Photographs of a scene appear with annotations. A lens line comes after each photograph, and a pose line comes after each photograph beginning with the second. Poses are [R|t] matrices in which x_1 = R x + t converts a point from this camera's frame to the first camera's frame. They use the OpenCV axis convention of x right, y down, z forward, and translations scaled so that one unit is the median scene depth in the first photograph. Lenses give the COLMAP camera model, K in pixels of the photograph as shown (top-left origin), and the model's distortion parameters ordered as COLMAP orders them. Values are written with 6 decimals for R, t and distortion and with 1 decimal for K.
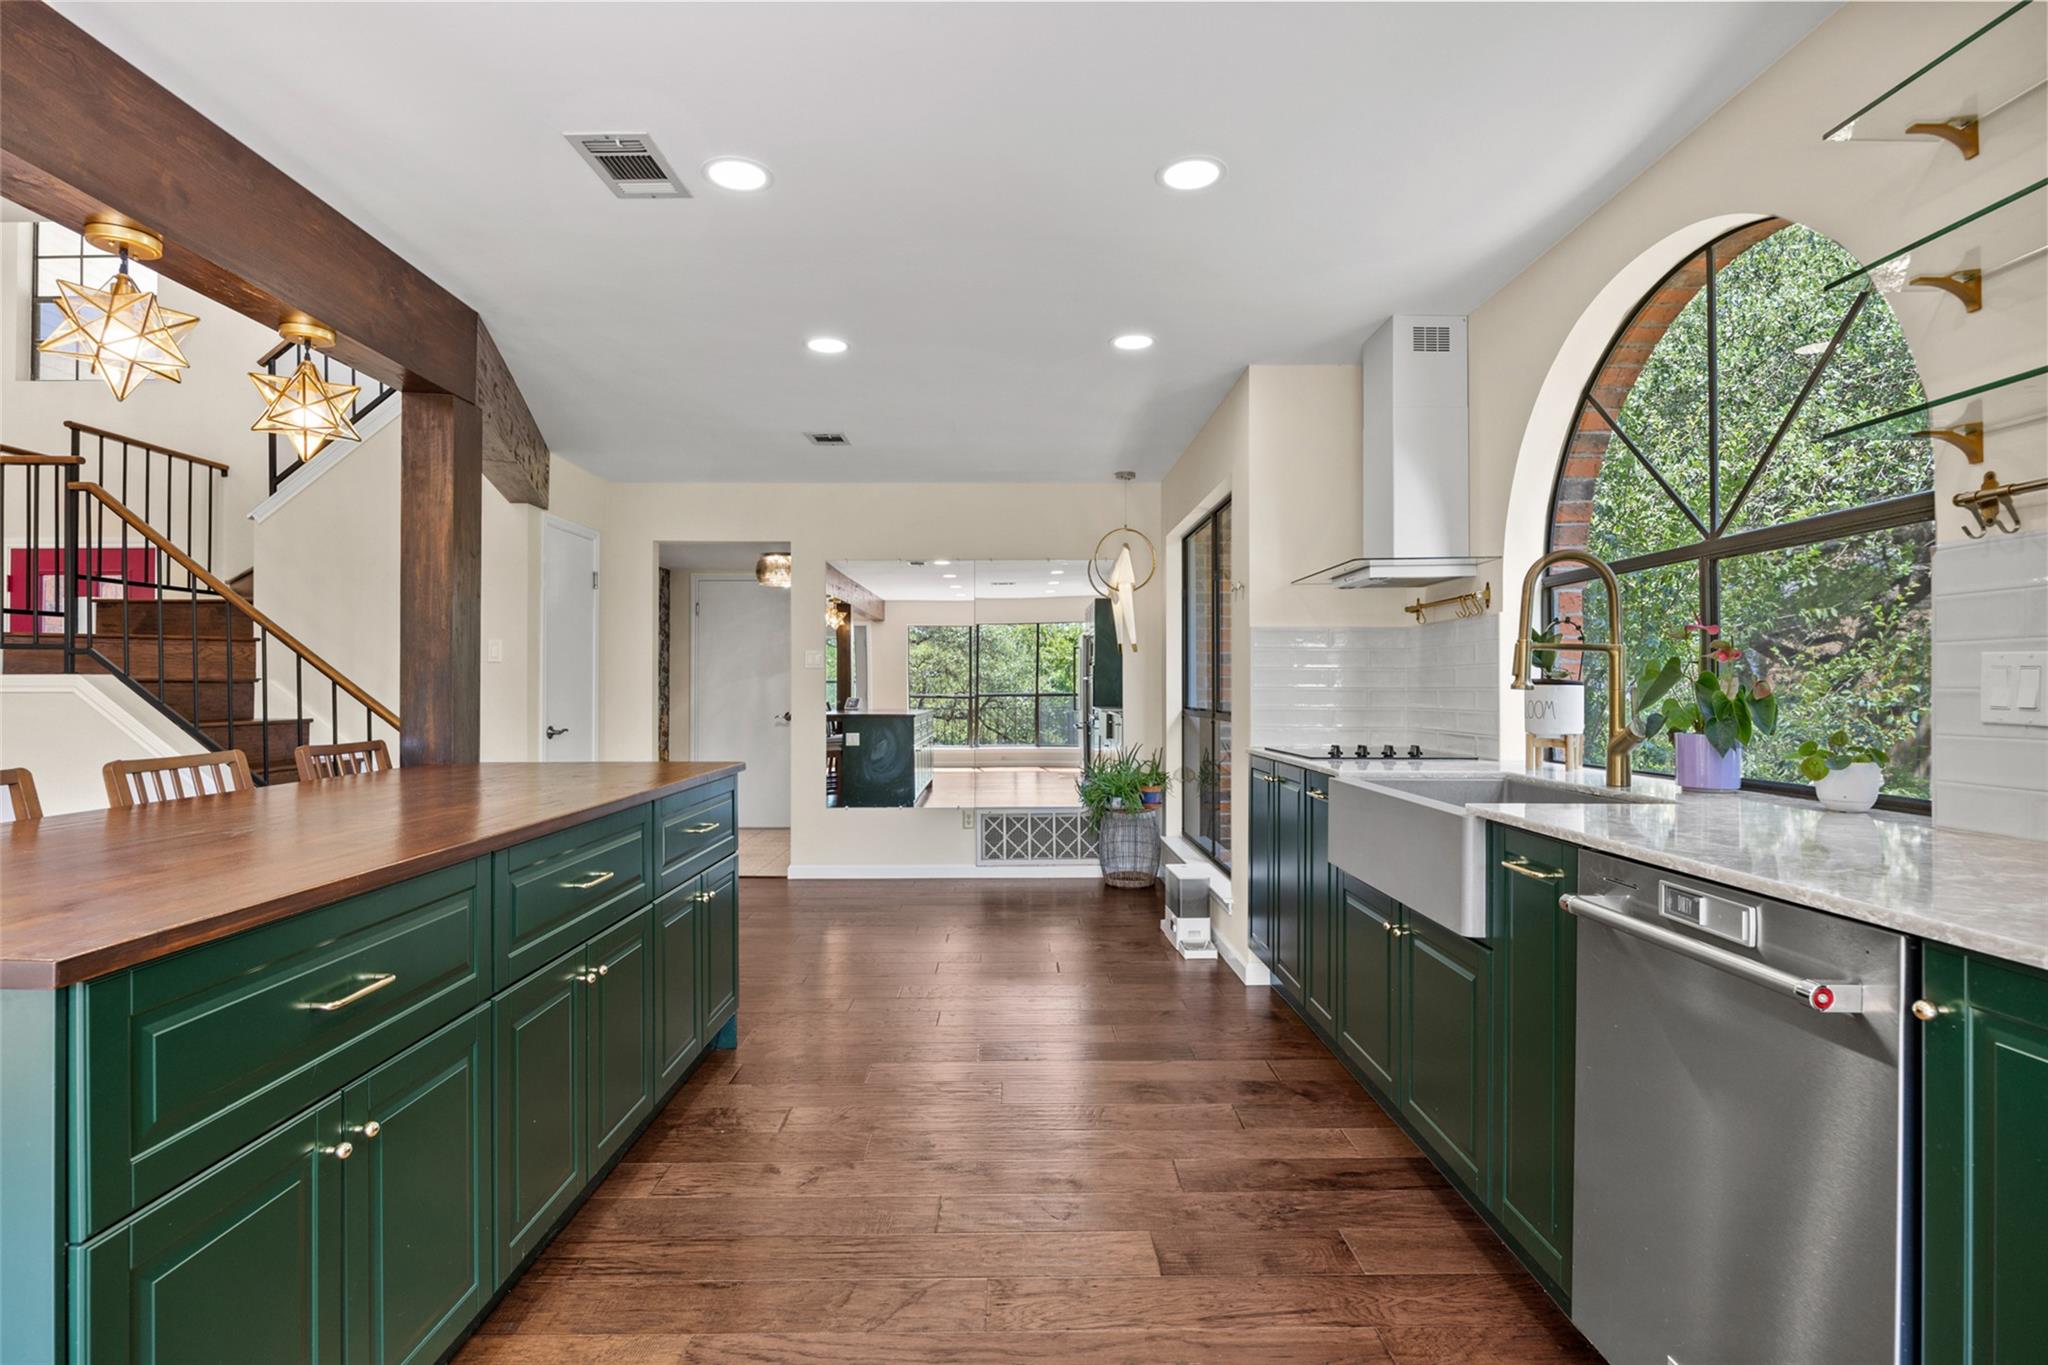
lens RADIAL K [[1003.4, 0, 1024.0], [0, 1003.4, 682.5], [0, 0, 1]] dist [-0.006376, -0.001228]
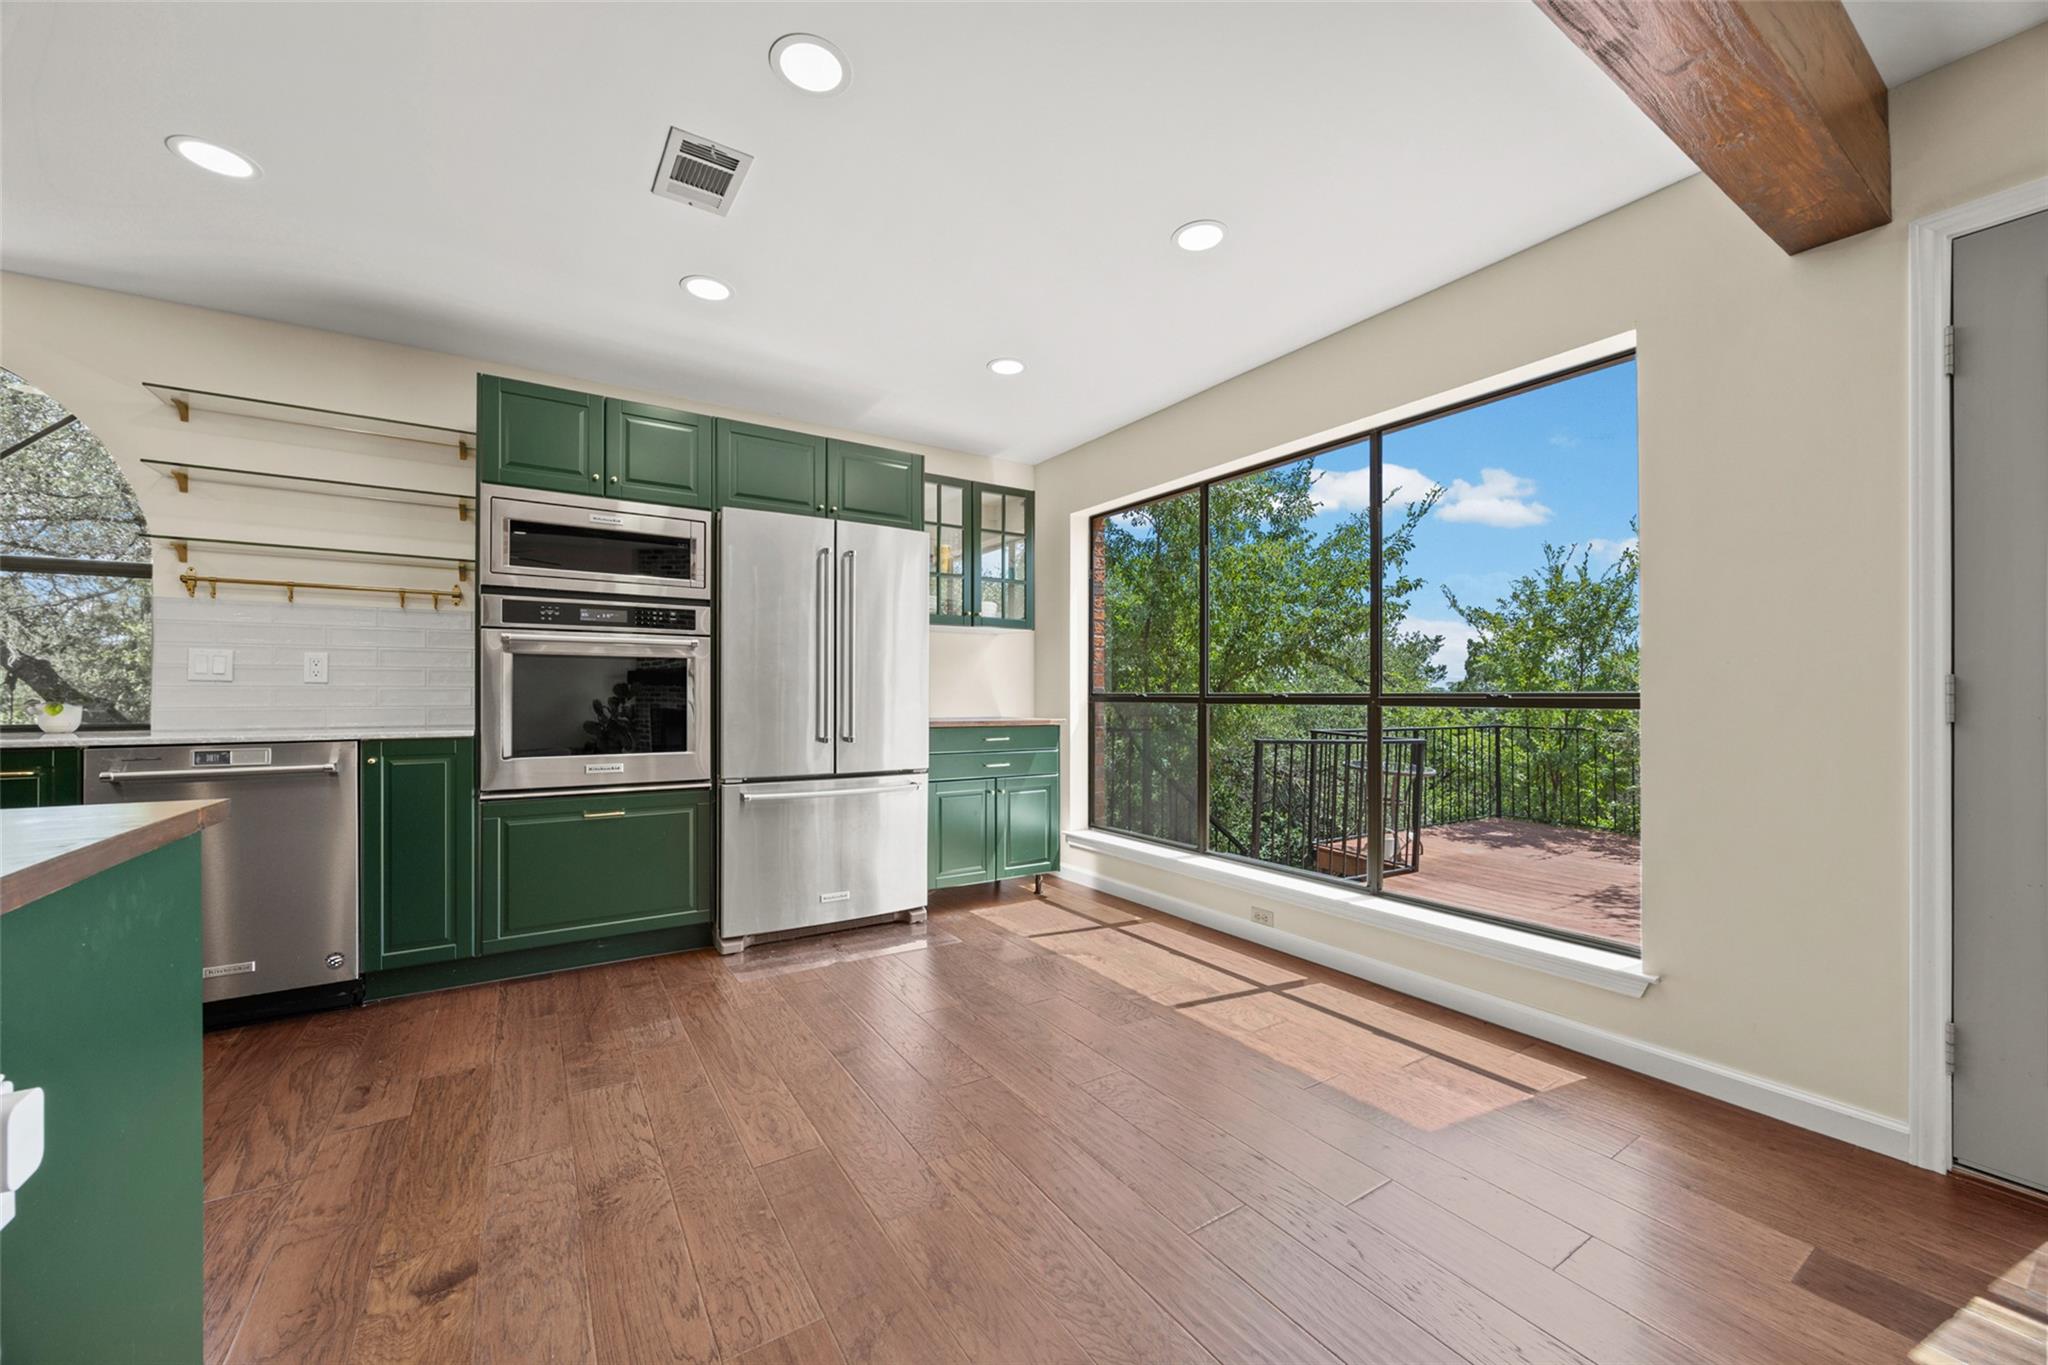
lens RADIAL K [[781.4, 0, 1031.8], [0, 781.4, 692.5], [0, 0, 1]] dist [-0.001096, -0.000101]
pose [[-0.534532, 0.000419, 0.845148, -0.976789], [-0.008434, 0.999947, -0.005829, 0.039603], [-0.845106, -0.010244, -0.534500, 0.223824]]
